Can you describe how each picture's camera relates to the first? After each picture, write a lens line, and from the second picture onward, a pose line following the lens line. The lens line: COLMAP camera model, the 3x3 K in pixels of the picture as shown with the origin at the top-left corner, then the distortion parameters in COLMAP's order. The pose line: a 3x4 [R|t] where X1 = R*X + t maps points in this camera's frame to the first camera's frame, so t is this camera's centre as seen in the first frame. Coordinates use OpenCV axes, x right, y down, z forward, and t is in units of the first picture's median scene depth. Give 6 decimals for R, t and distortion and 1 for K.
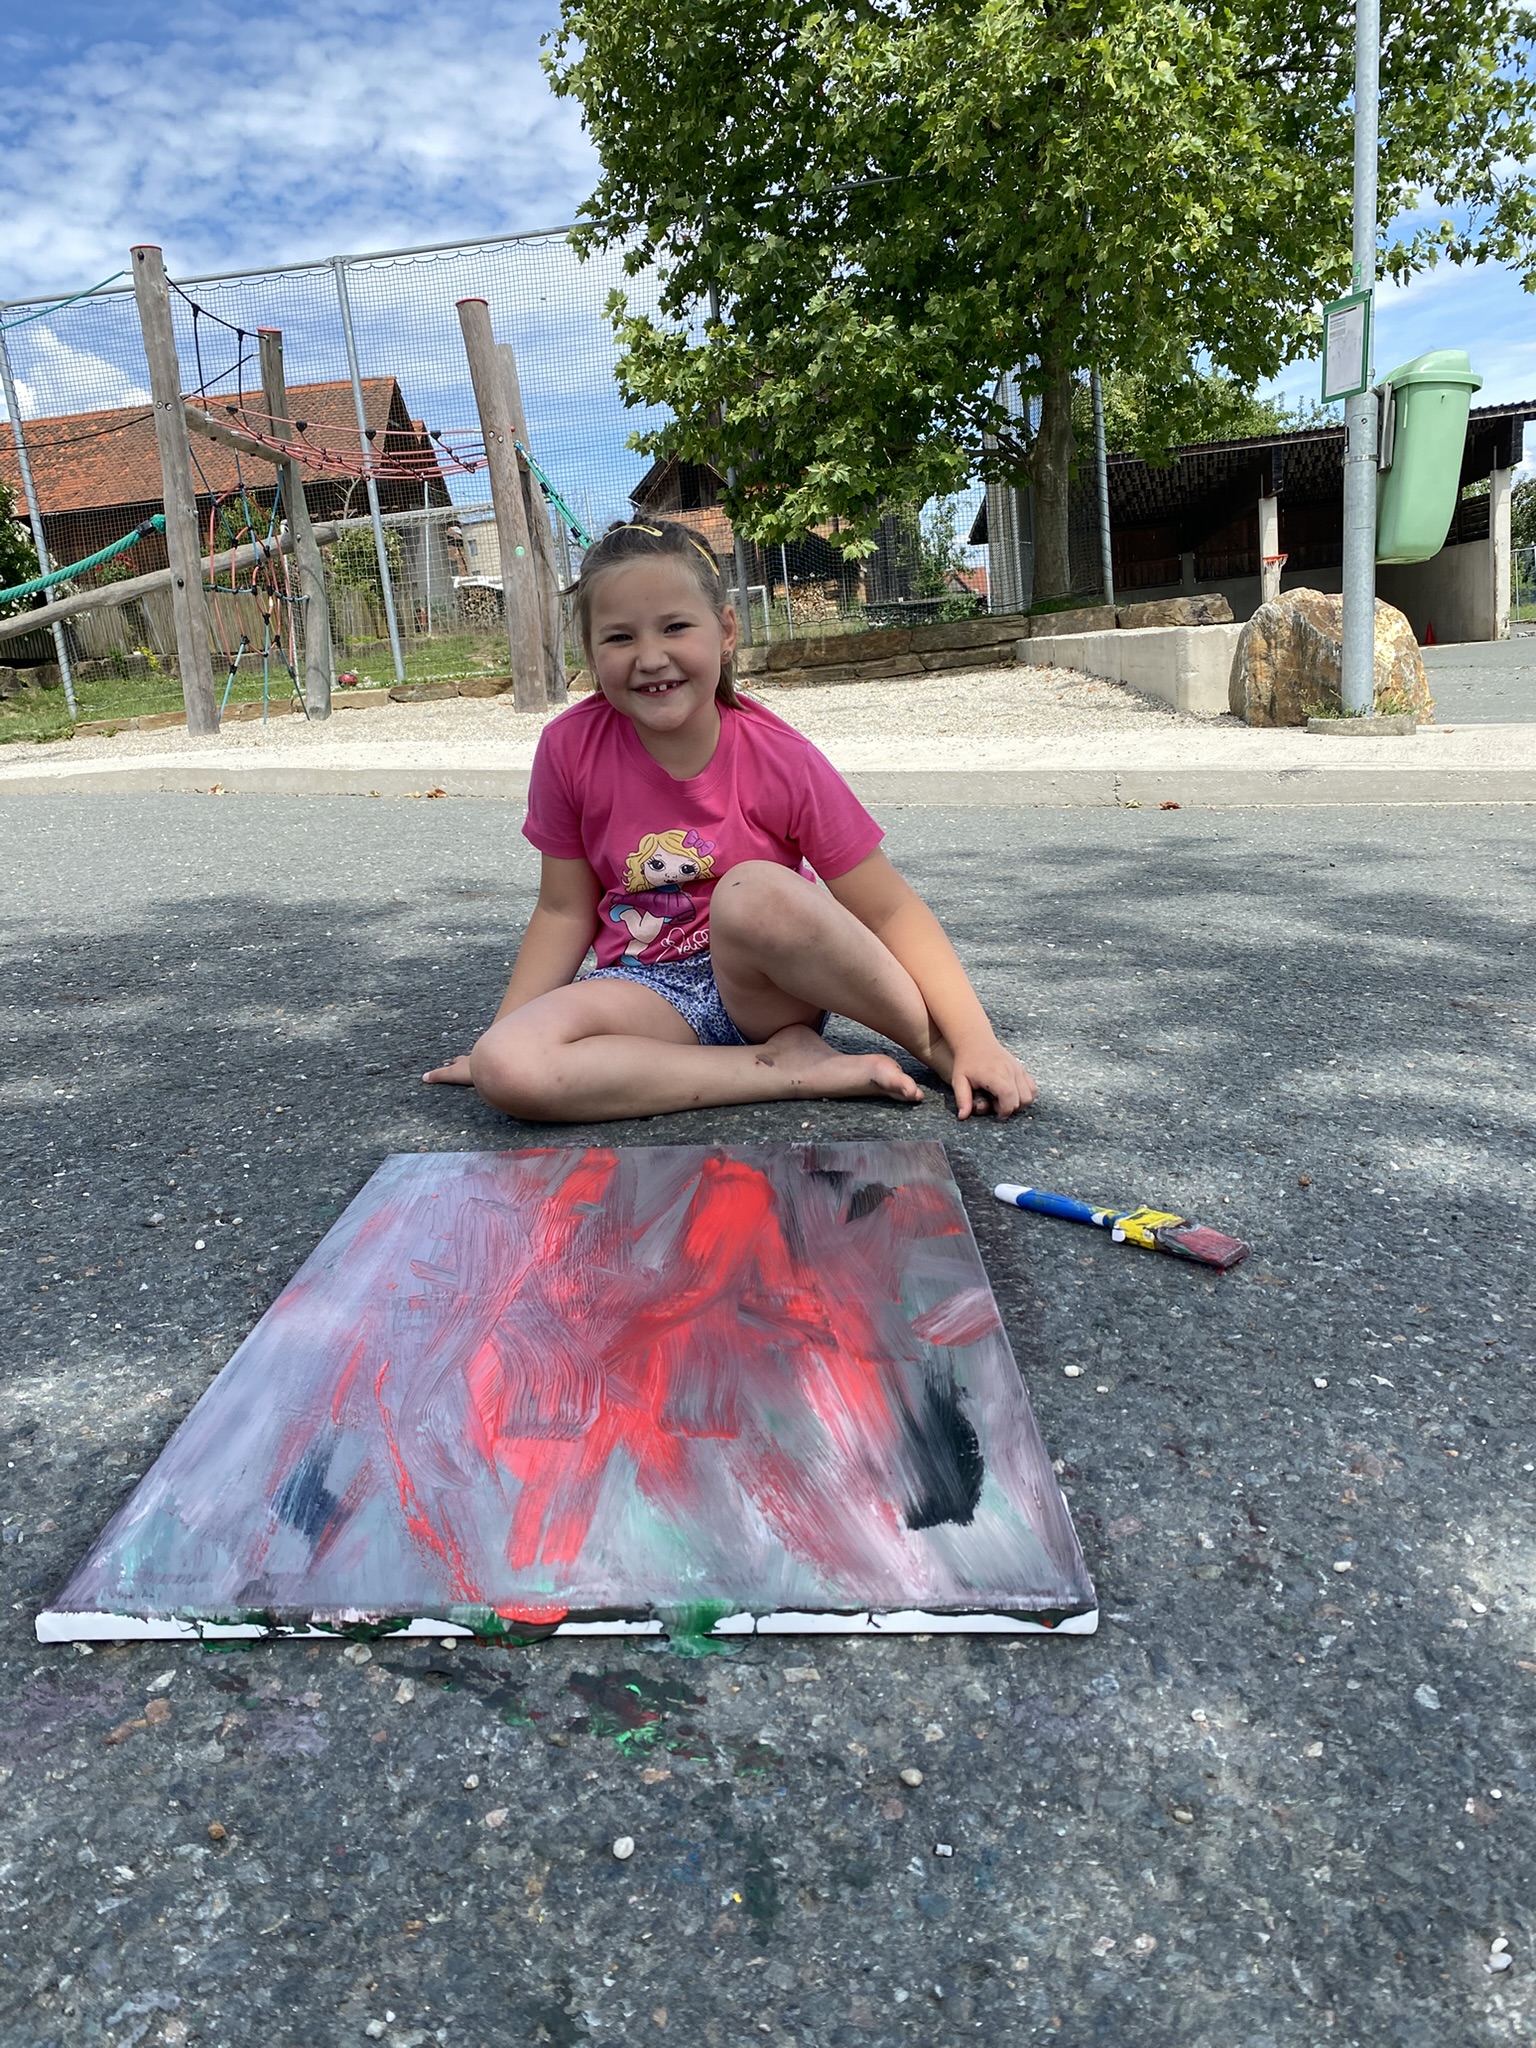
lens RADIAL K [[1550.7, 0, 741.2], [0, 1550.7, 1048.4], [0, 0, 1]] dist [0.025211, -0.026968]
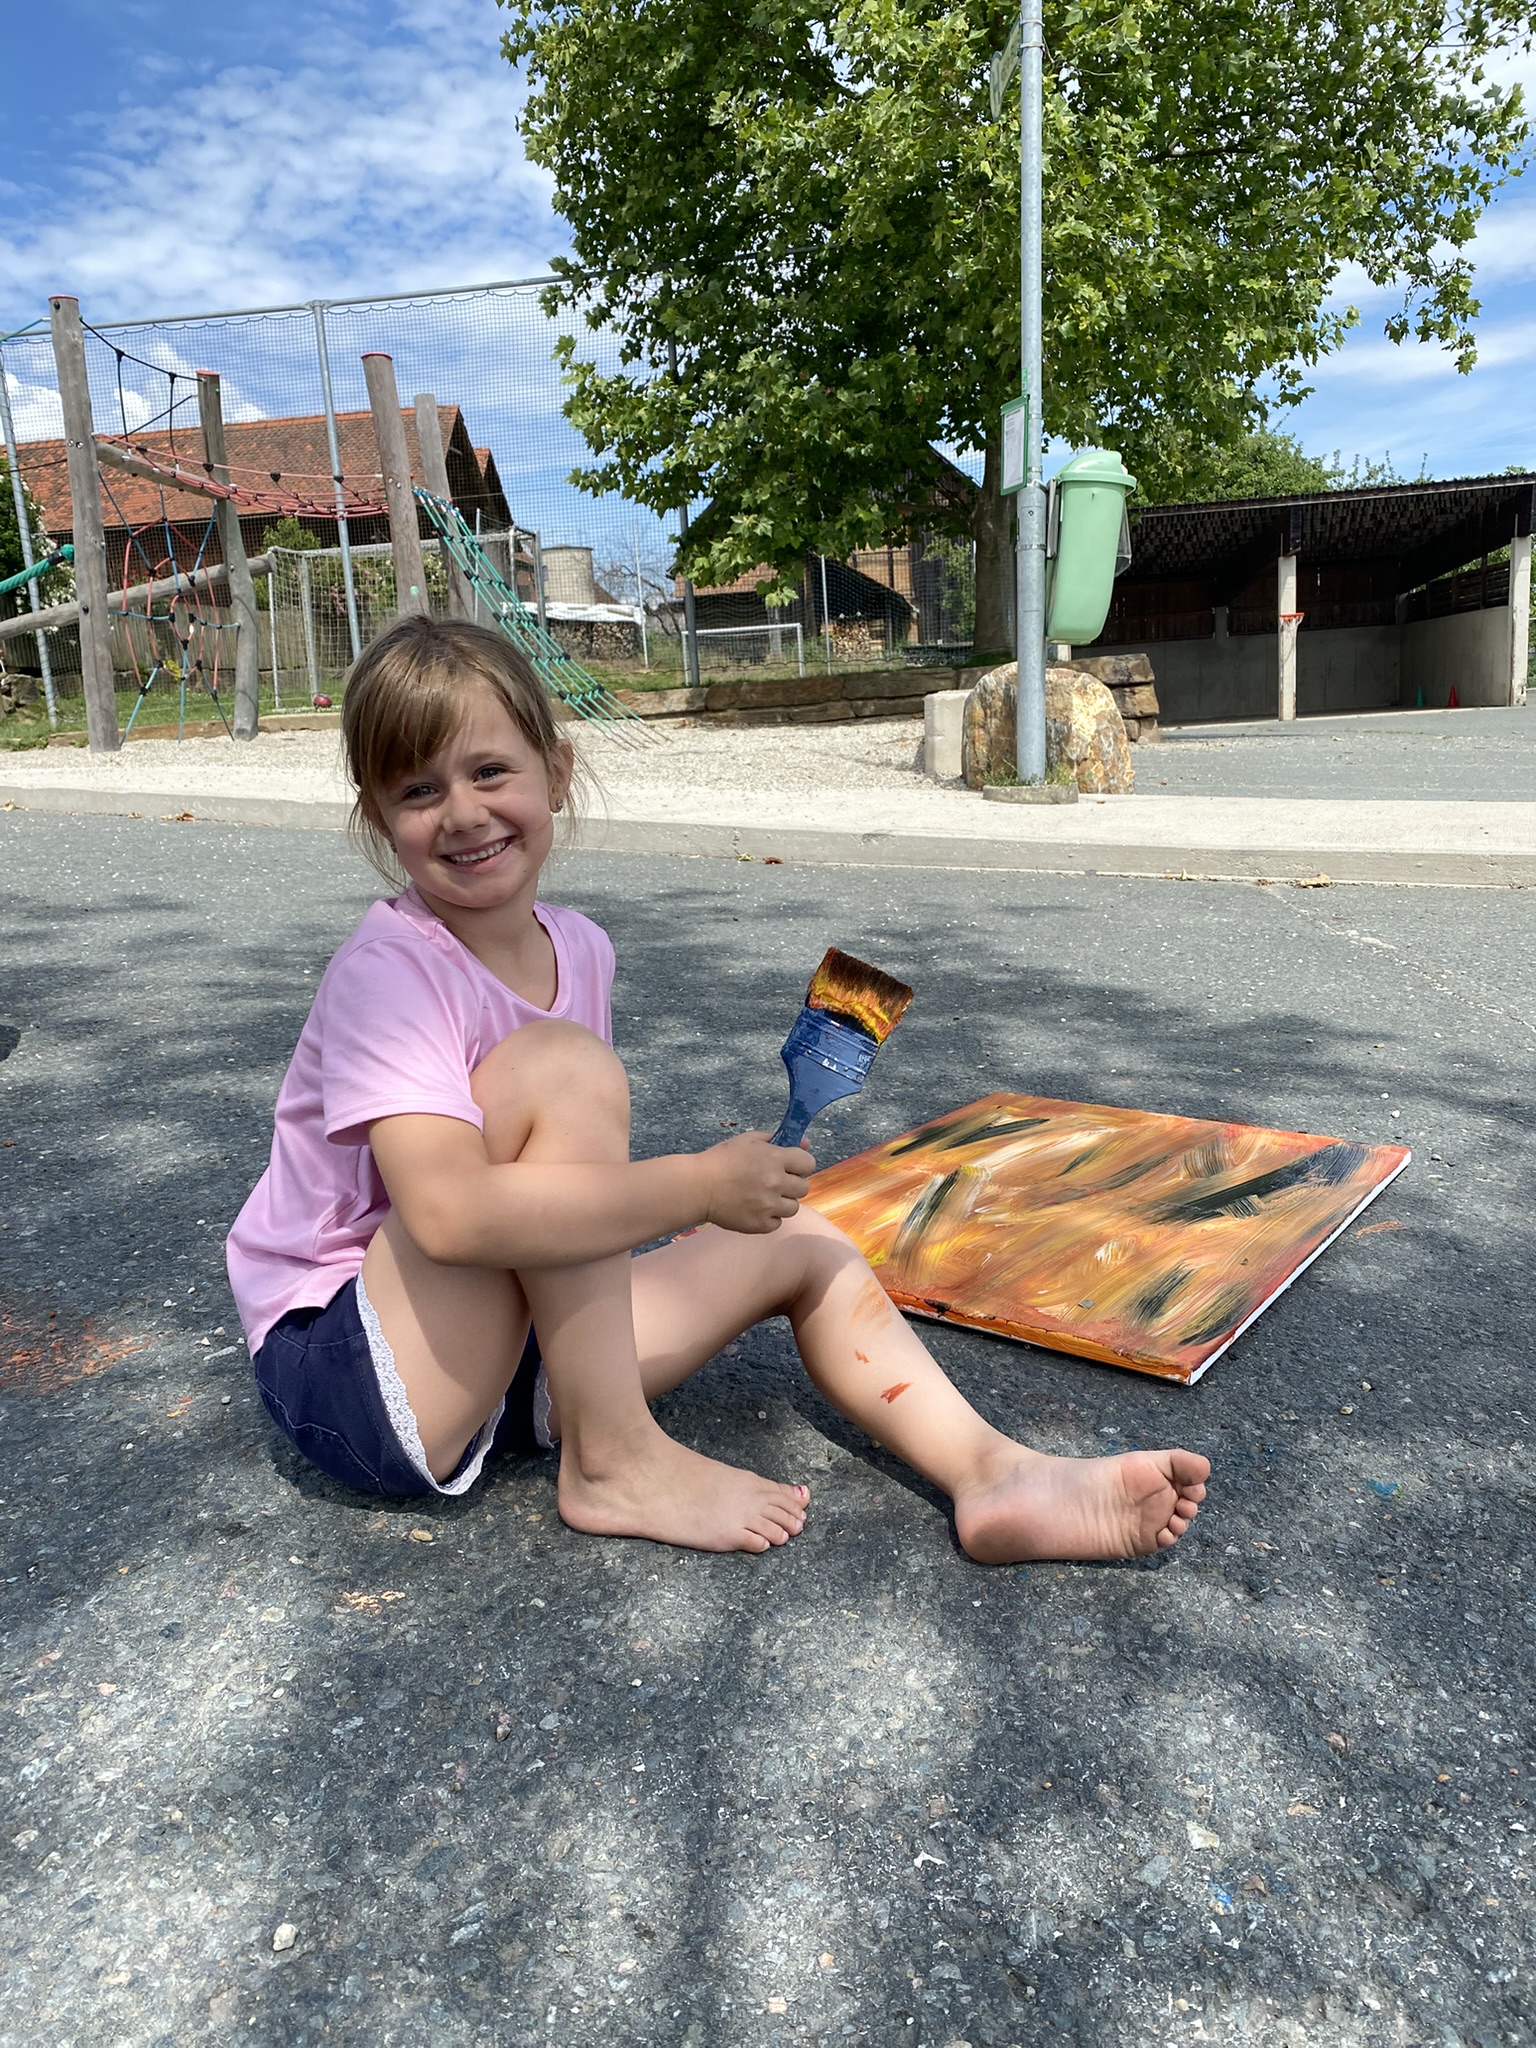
lens RADIAL K [[1550.7, 0, 763.1], [0, 1550.7, 1053.0], [0, 0, 1]] dist [0.025211, -0.026968]
pose [[0.998339, 0.047332, -0.032836, 0.100415], [-0.047858, 0.998735, -0.015407, -0.001000], [0.032066, 0.016953, 0.999342, -0.029739]]
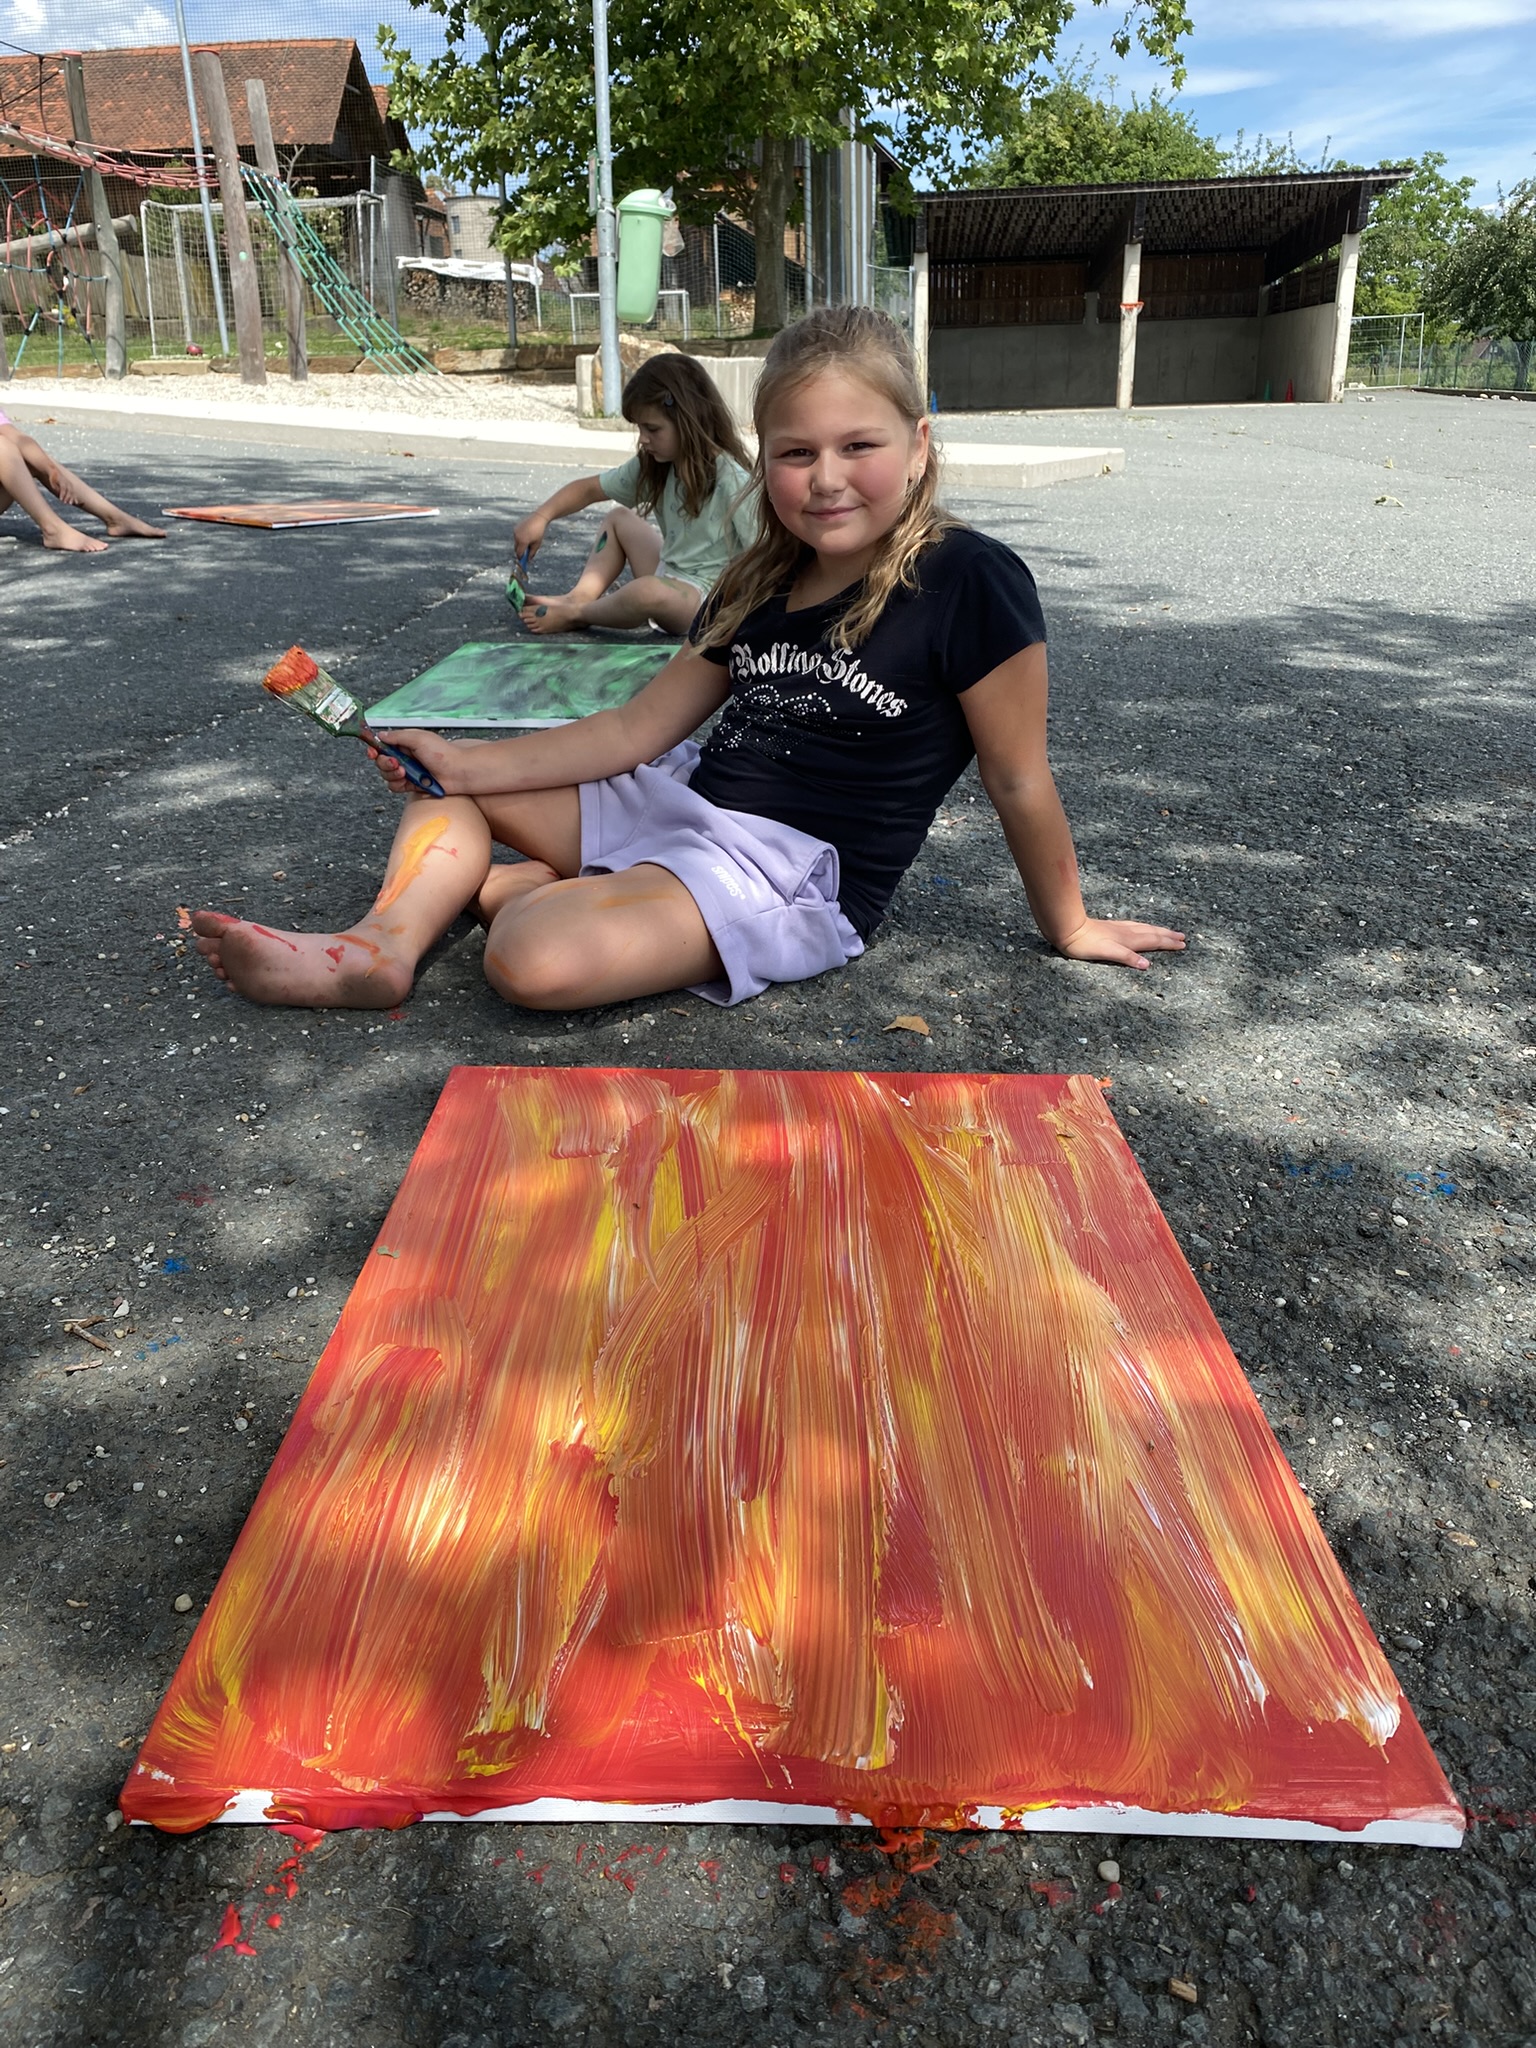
lens RADIAL K [[1550.7, 0, 751.2], [0, 1550.7, 1021.5], [0, 0, 1]] dist [0.025211, -0.026968]
pose [[0.996967, 0.076975, 0.011499, 0.225656], [-0.077829, 0.985324, 0.151918, 0.060109], [0.000363, -0.152352, 0.988326, -0.284666]]
